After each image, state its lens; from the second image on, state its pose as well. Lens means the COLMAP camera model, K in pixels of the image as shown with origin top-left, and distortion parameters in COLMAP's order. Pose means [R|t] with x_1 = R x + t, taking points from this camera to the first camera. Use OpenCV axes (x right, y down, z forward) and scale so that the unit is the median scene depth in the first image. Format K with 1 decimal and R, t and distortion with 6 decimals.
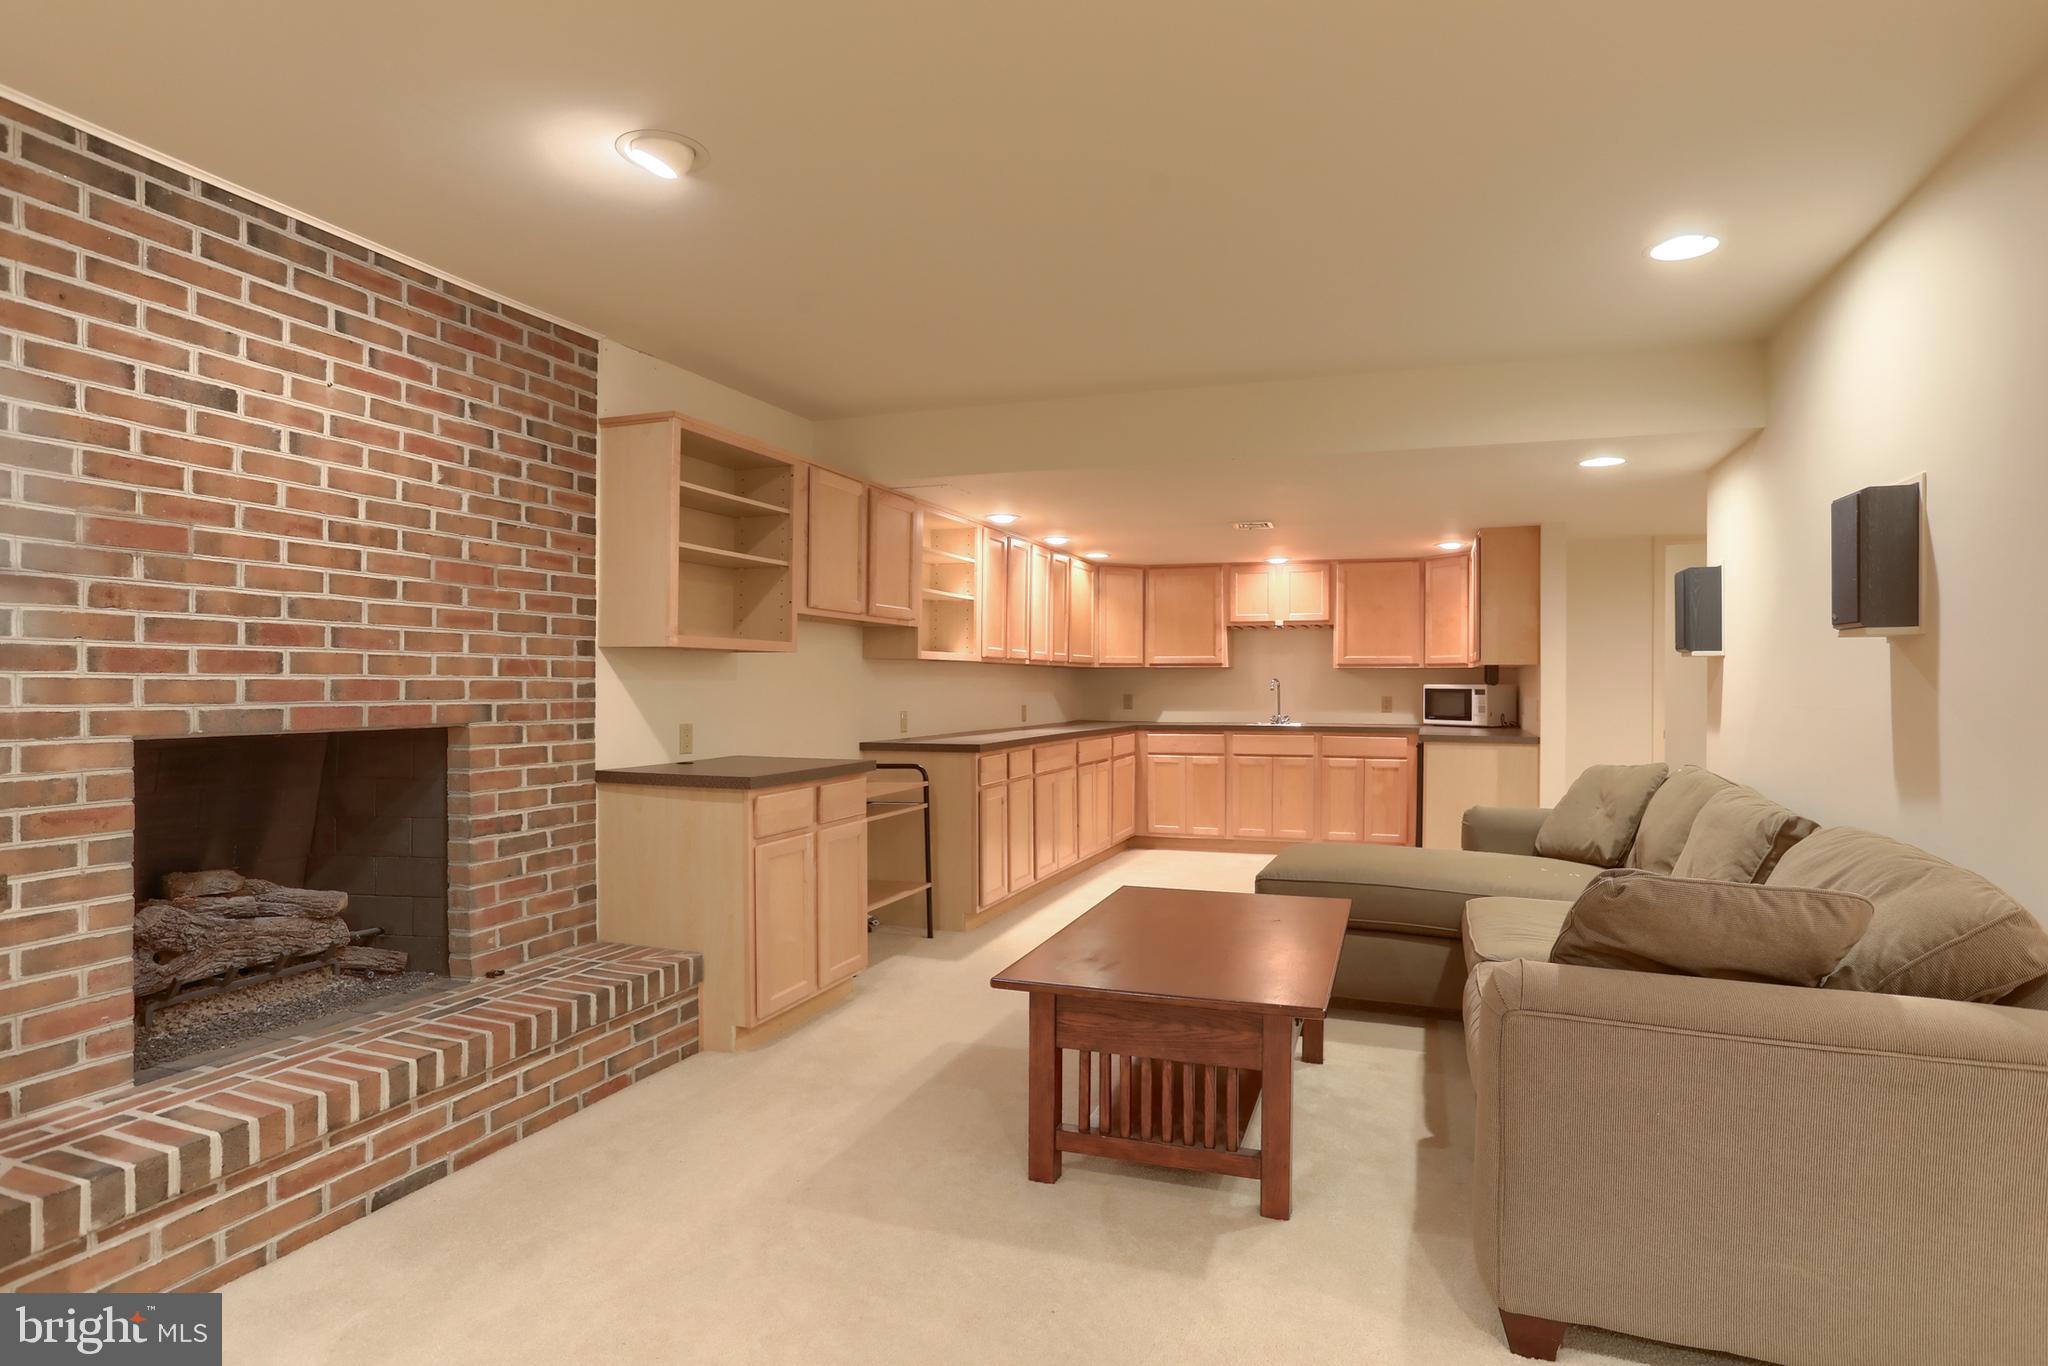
lens RADIAL K [[1082.9, 0, 1024.0], [0, 1082.9, 683.0], [0, 0, 1]] dist [-0.069845, 0.059540]
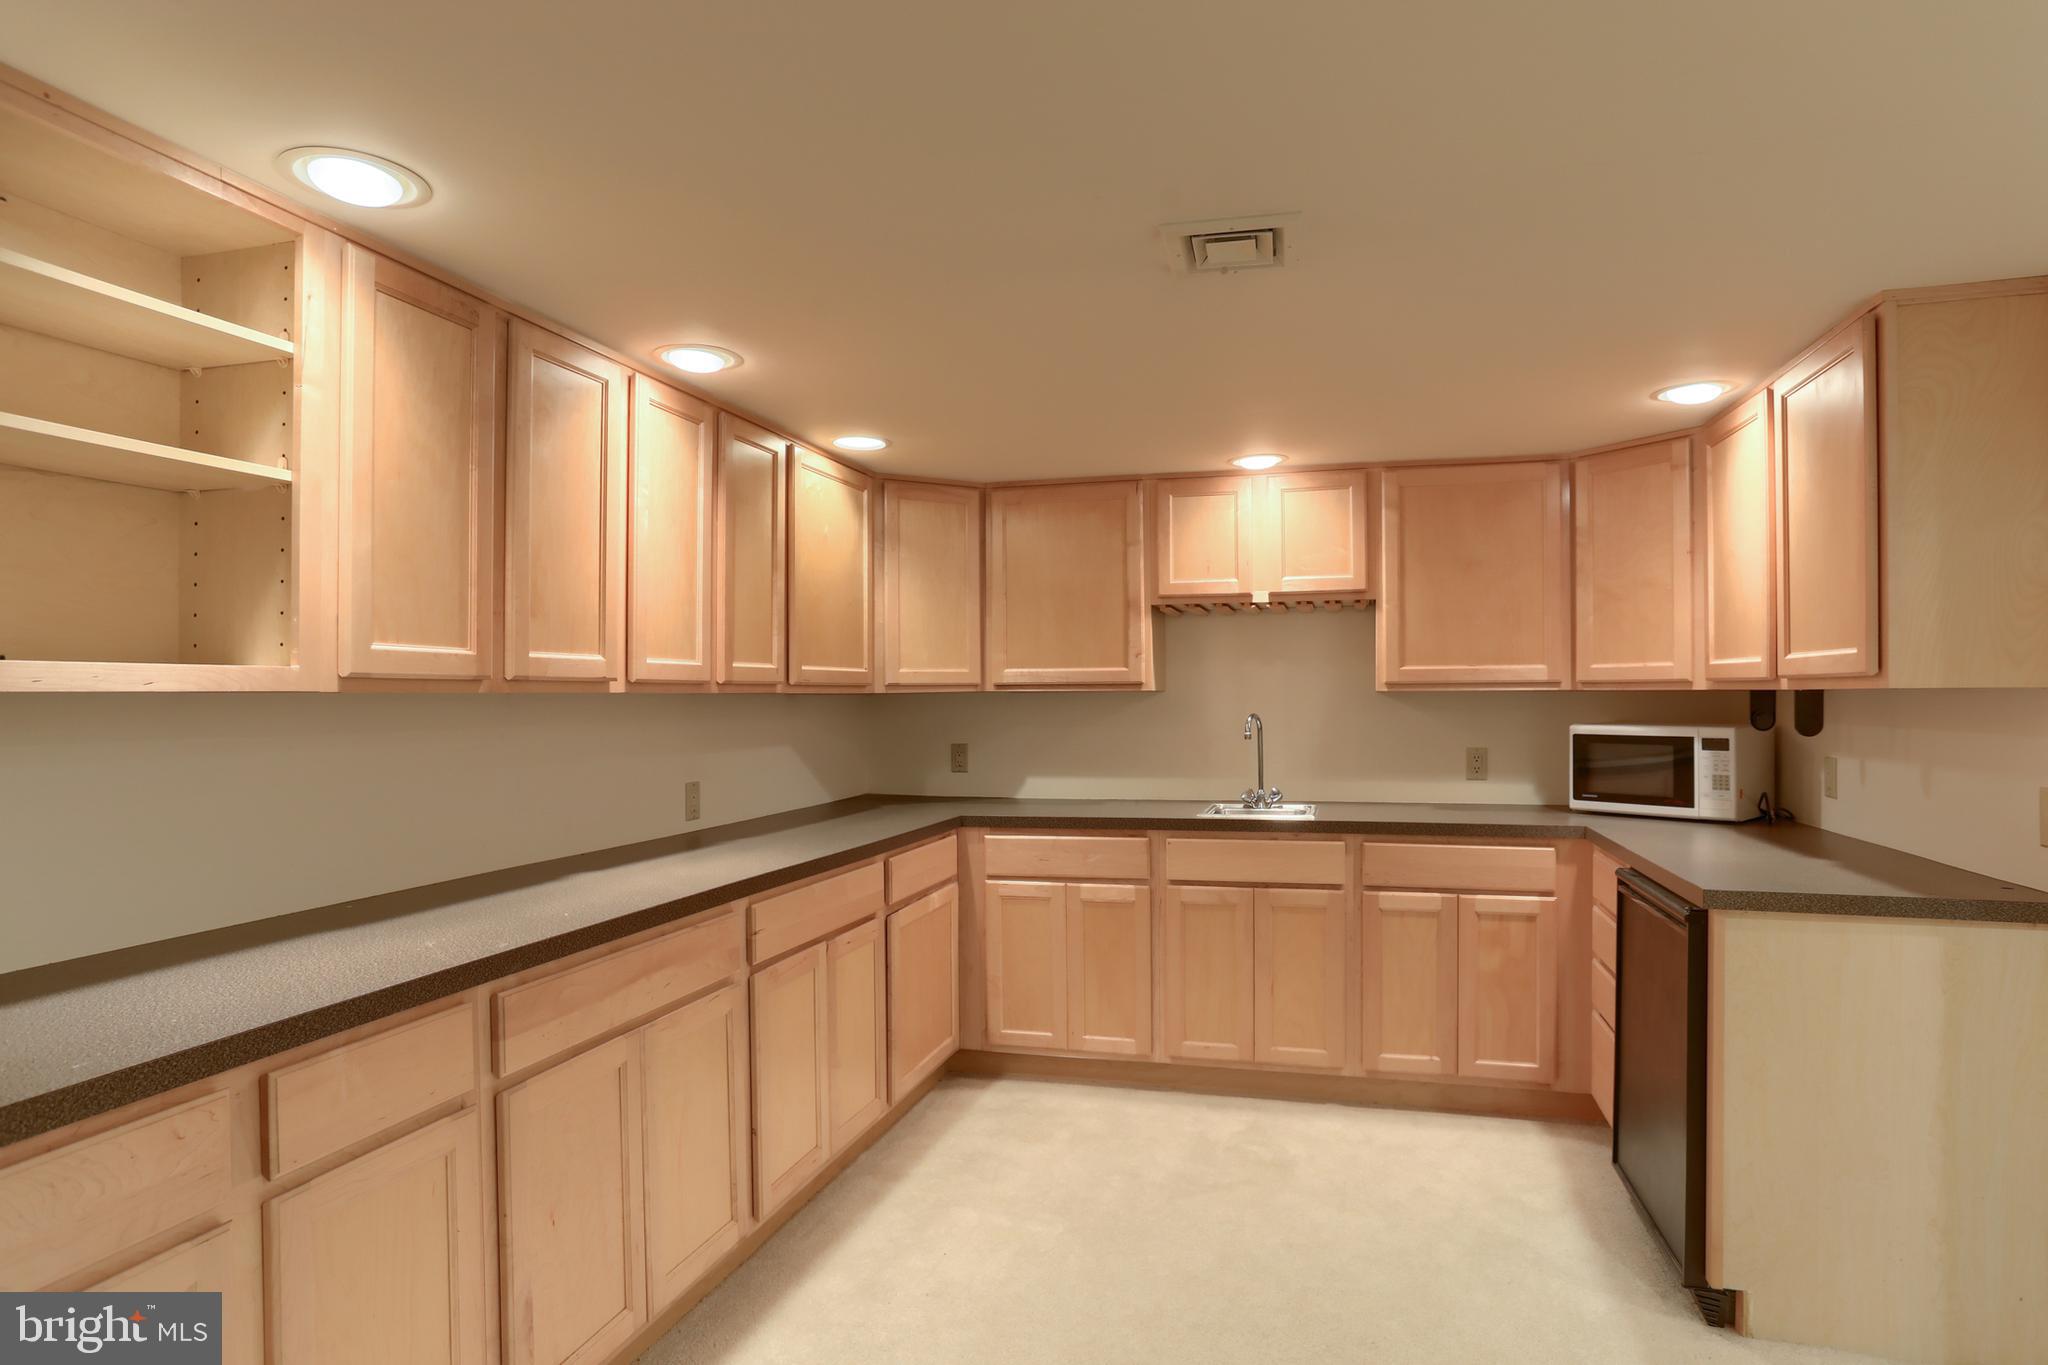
lens RADIAL K [[1082.9, 0, 1024.0], [0, 1082.9, 682.5], [0, 0, 1]] dist [-0.069845, 0.059540]
pose [[0.997770, -0.007705, 0.066306, 0.101705], [0.008477, 0.999899, -0.011370, -0.013682], [-0.066212, 0.011907, 0.997735, 0.538135]]
